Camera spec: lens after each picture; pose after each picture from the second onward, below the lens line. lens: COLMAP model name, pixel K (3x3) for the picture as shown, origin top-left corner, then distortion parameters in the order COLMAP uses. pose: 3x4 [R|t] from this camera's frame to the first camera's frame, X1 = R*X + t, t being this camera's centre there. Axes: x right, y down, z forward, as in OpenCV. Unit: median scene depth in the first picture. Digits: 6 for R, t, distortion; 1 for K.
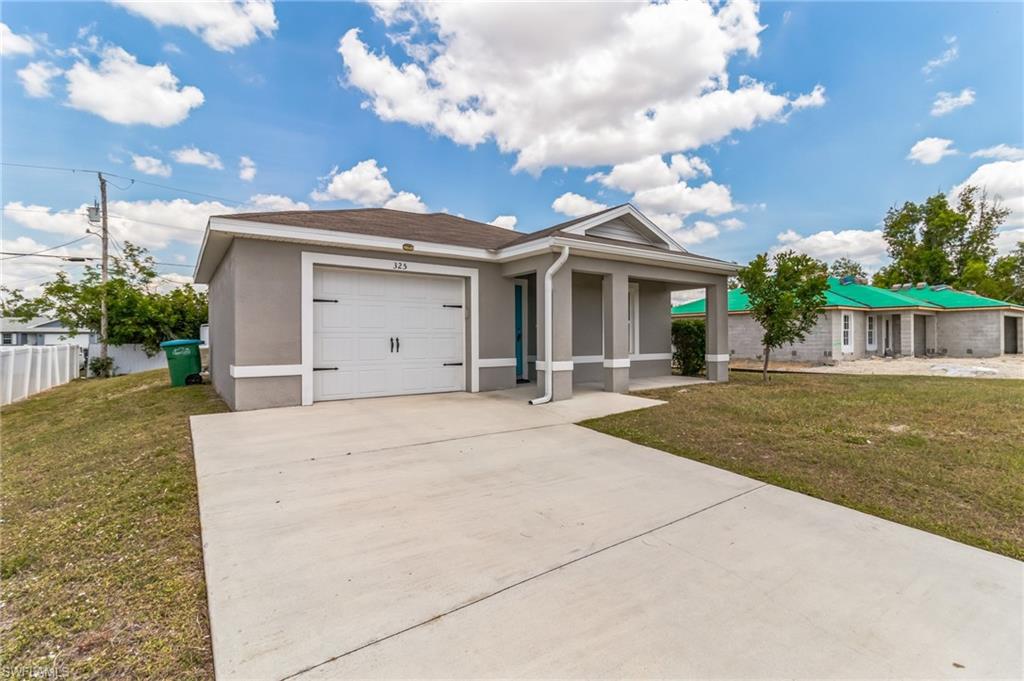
lens RADIAL K [[471.2, 0, 504.0], [0, 471.2, 334.9], [0, 0, 1]] dist [0.004994, 0.000271]
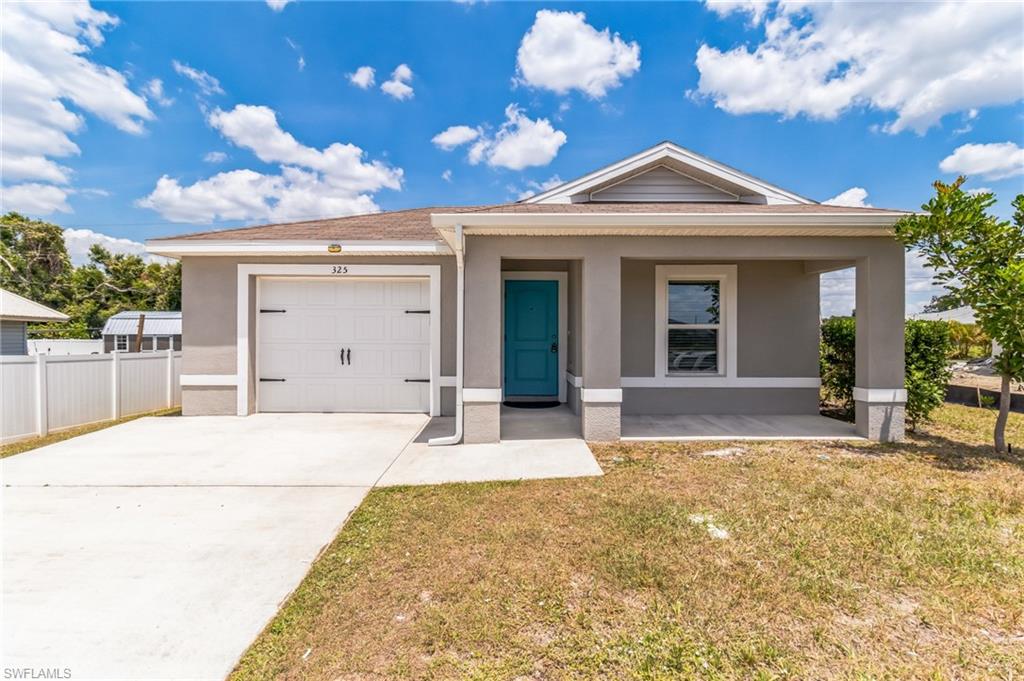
lens RADIAL K [[446.0, 0, 517.2], [0, 446.0, 339.3], [0, 0, 1]] dist [-0.001513, -0.000045]
pose [[0.824833, 0.010604, -0.565277, 0.495303], [-0.002787, 0.999888, 0.014690, -0.024570], [0.565369, -0.010541, 0.824771, 0.440439]]
